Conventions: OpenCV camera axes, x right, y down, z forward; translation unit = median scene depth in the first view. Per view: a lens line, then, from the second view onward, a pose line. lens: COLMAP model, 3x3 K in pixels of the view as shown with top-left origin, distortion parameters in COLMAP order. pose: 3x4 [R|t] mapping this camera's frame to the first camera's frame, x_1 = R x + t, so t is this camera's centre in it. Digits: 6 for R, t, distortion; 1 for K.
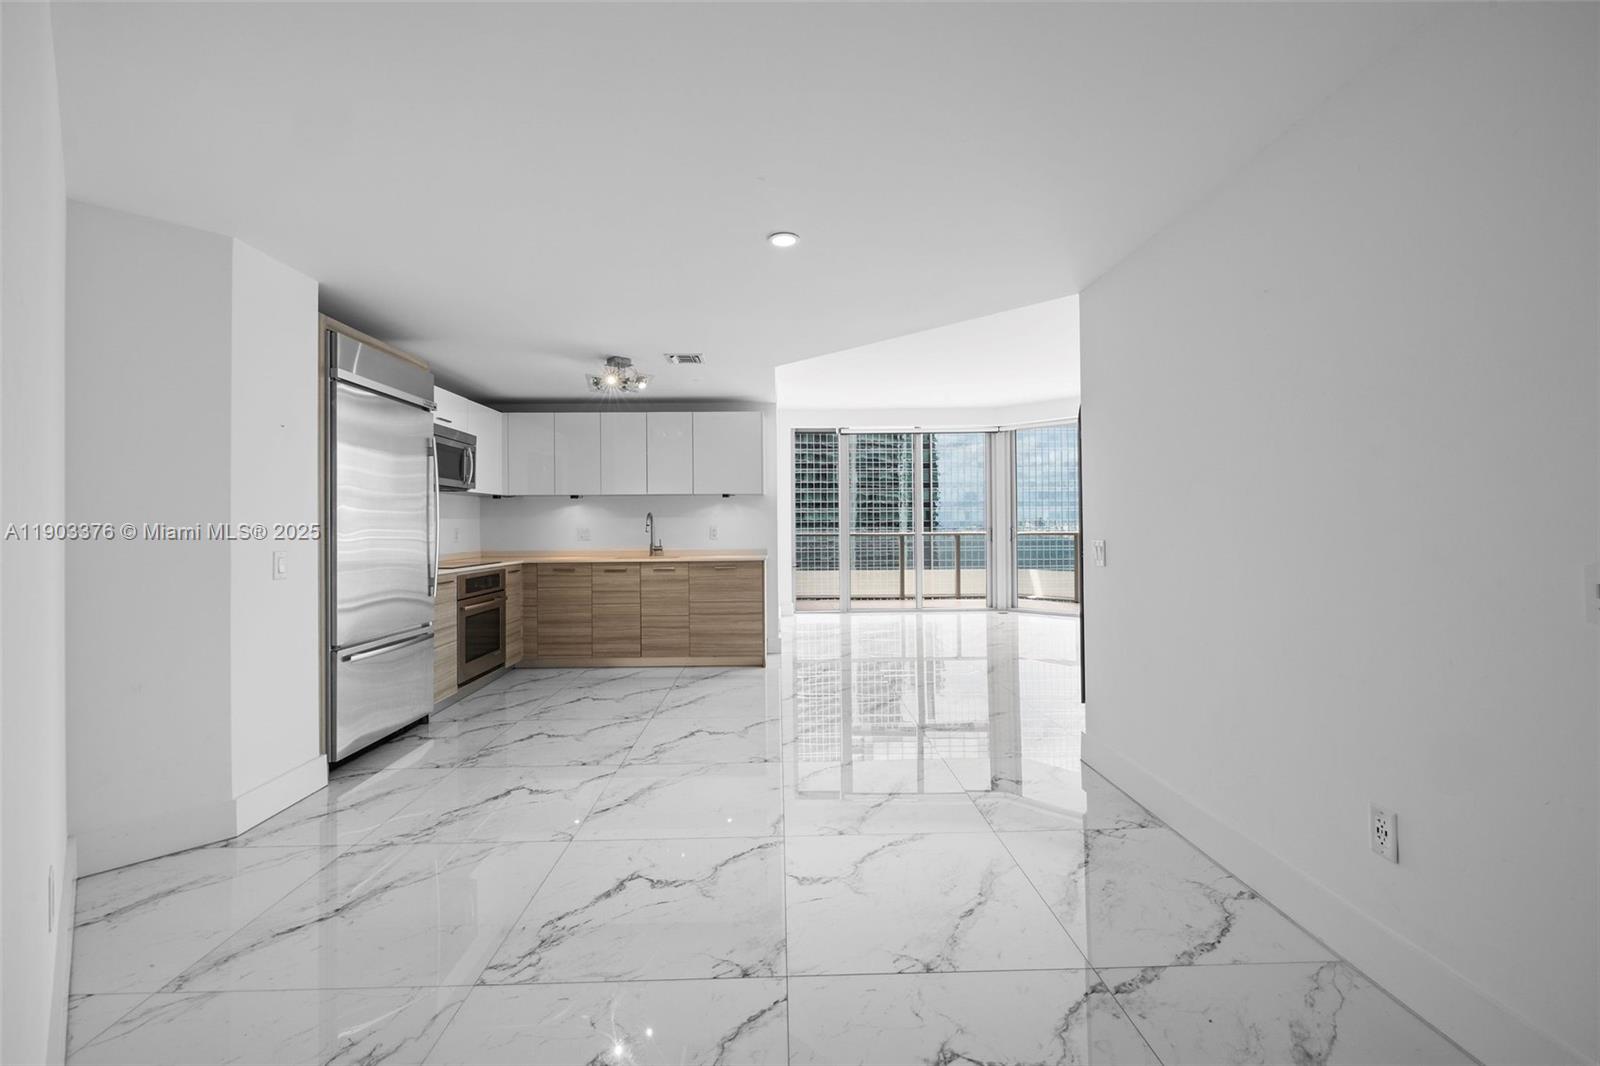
lens RADIAL K [[688.9, 0, 812.2], [0, 688.9, 517.7], [0, 0, 1]] dist [0.010063, -0.001656]
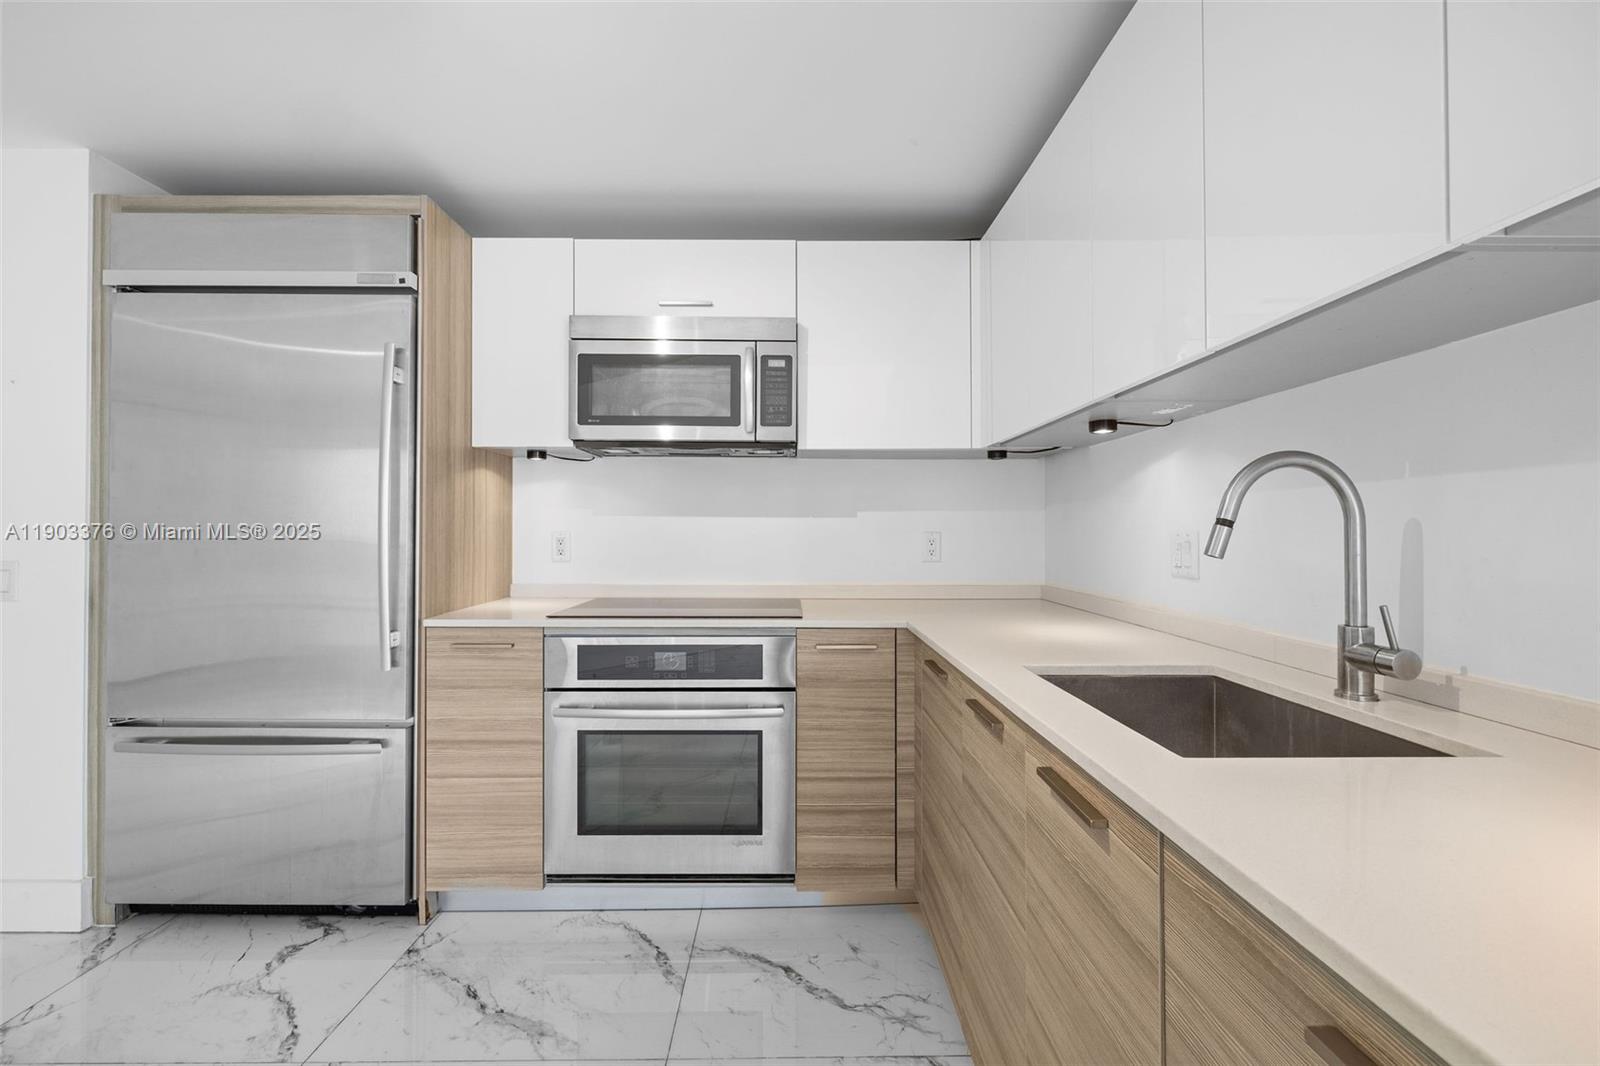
lens RADIAL K [[688.9, 0, 795.8], [0, 688.9, 529.7], [0, 0, 1]] dist [0.010063, -0.001656]
pose [[-0.036570, 0.003855, -0.999324, -0.052649], [0.011289, 0.999930, 0.003444, 0.011708], [0.999267, -0.011156, -0.036611, 0.946811]]
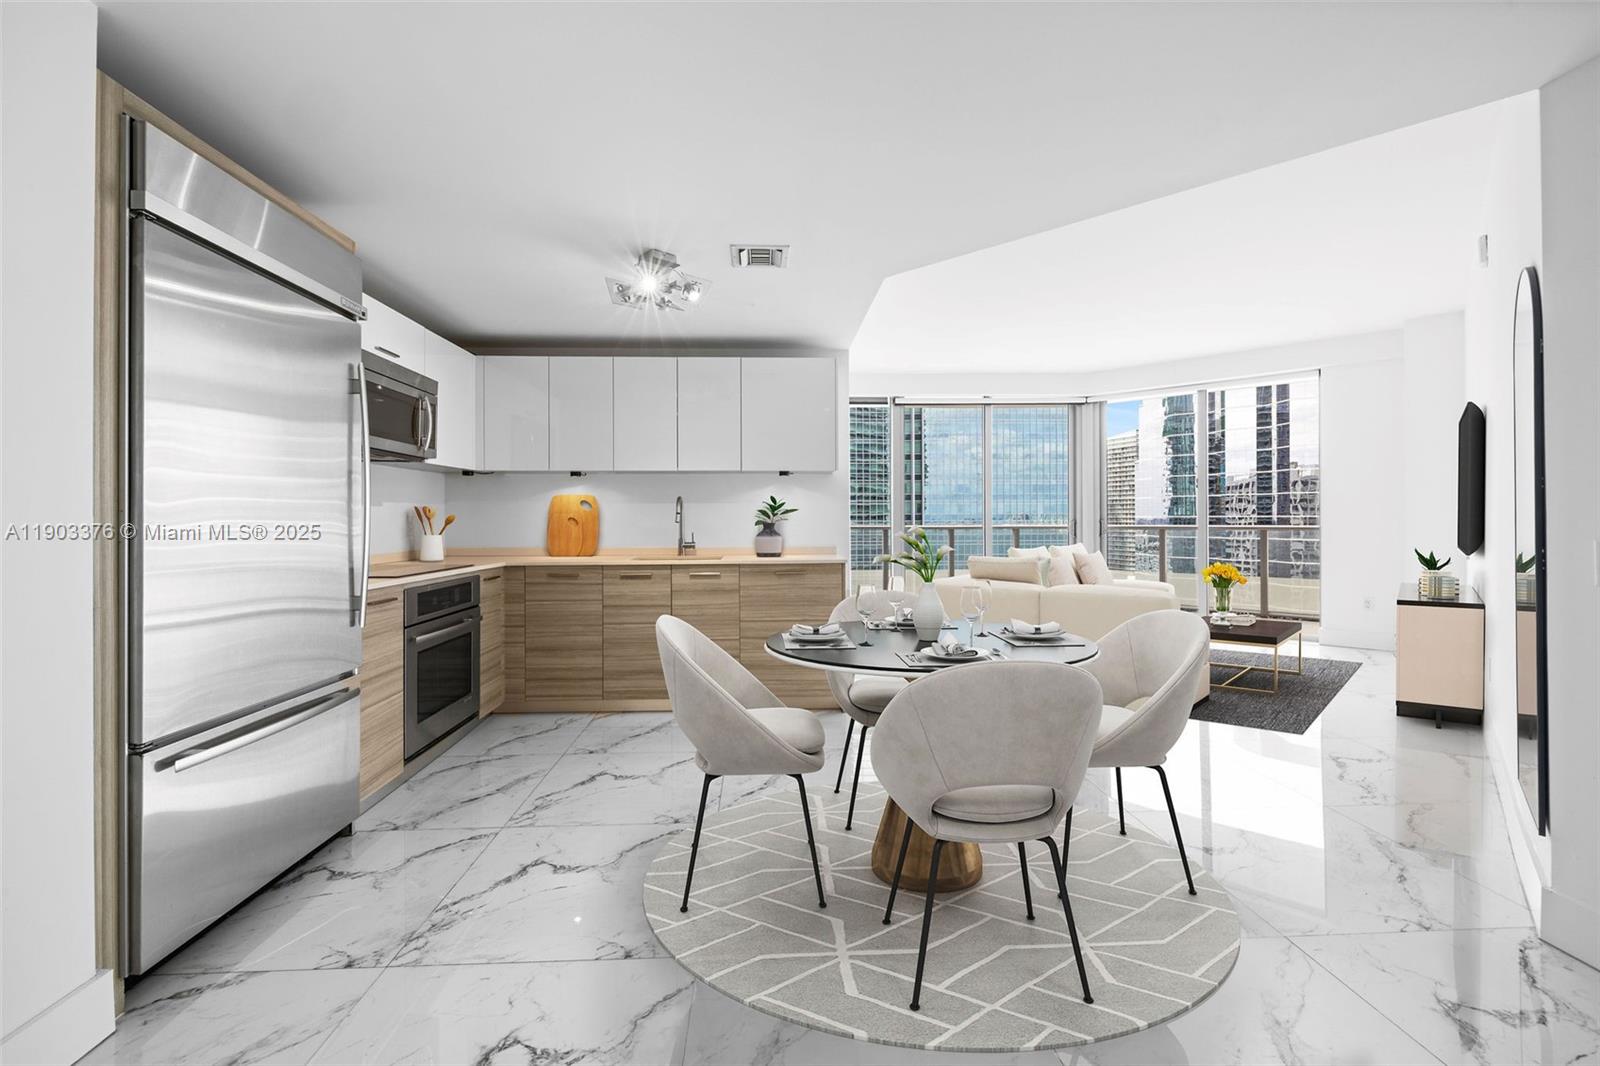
lens RADIAL K [[688.9, 0, 801.2], [0, 688.9, 514.2], [0, 0, 1]] dist [0.010063, -0.001656]
pose [[0.999840, 0.004997, 0.017154, -0.127877], [-0.005078, 0.999976, 0.004693, 0.008123], [-0.017130, -0.004780, 0.999842, 0.287441]]
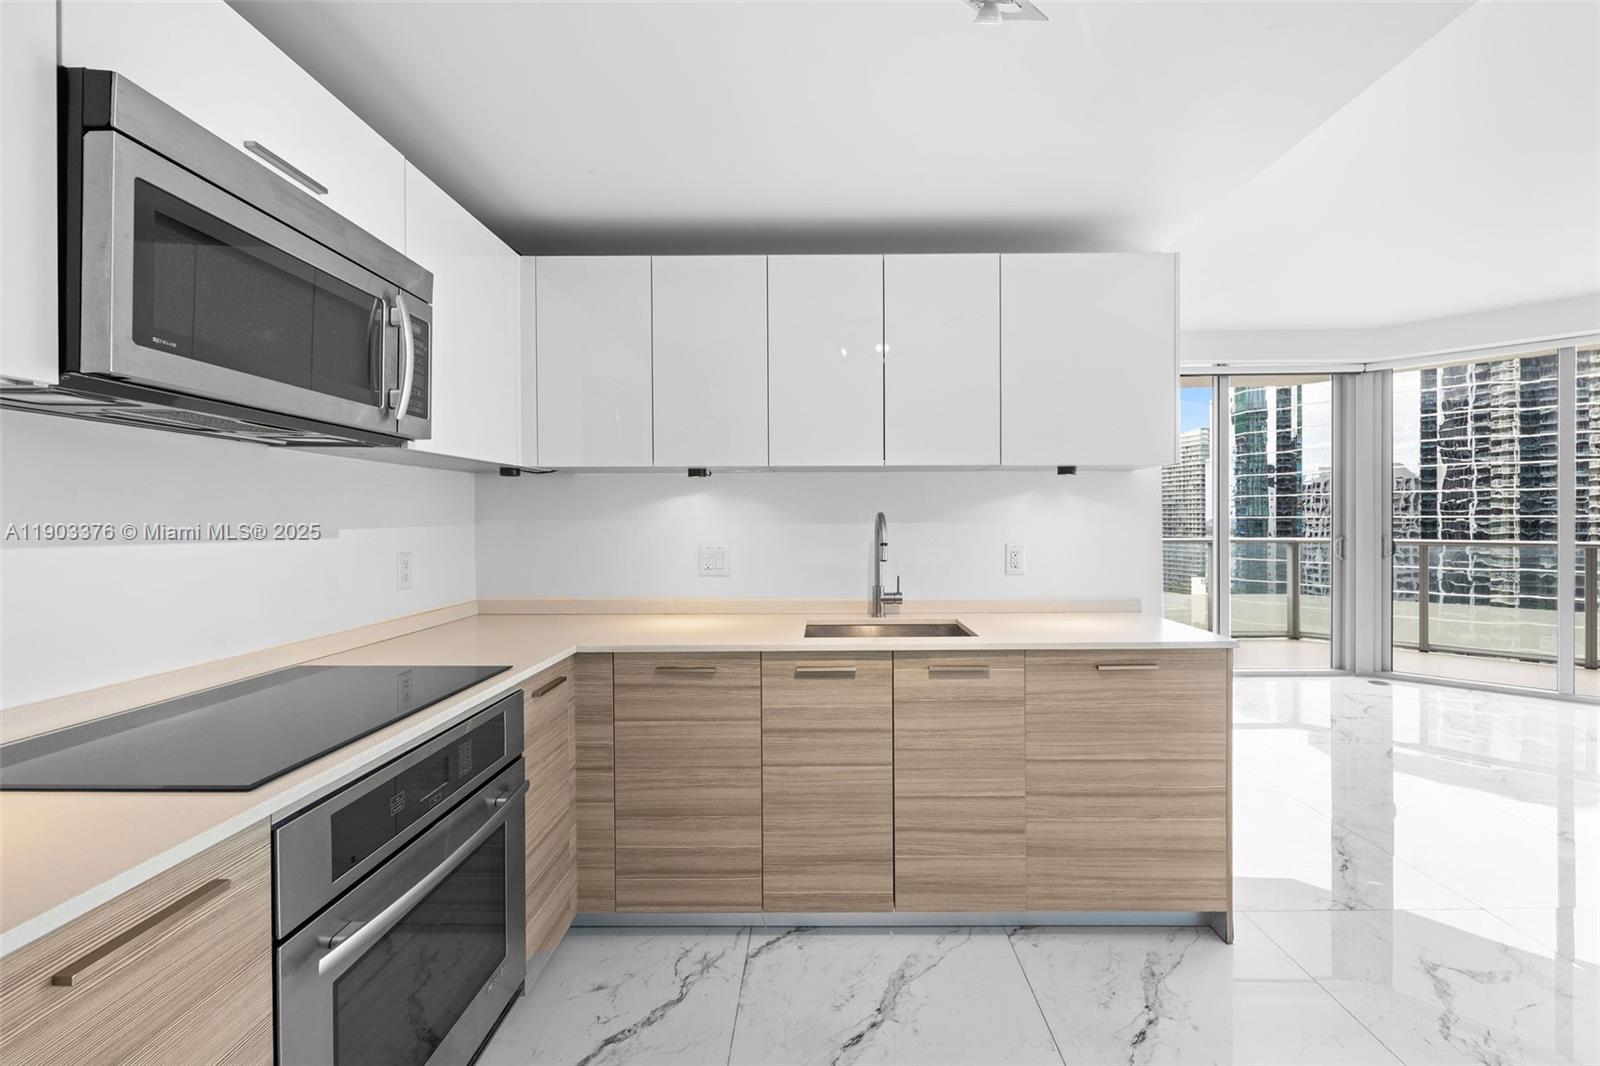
lens RADIAL K [[688.9, 0, 820.9], [0, 688.9, 522.9], [0, 0, 1]] dist [0.010063, -0.001656]
pose [[0.999535, 0.005642, -0.029969, -0.277432], [-0.005111, 0.999829, 0.017774, -0.008824], [0.030064, -0.017613, 0.999393, 0.638760]]
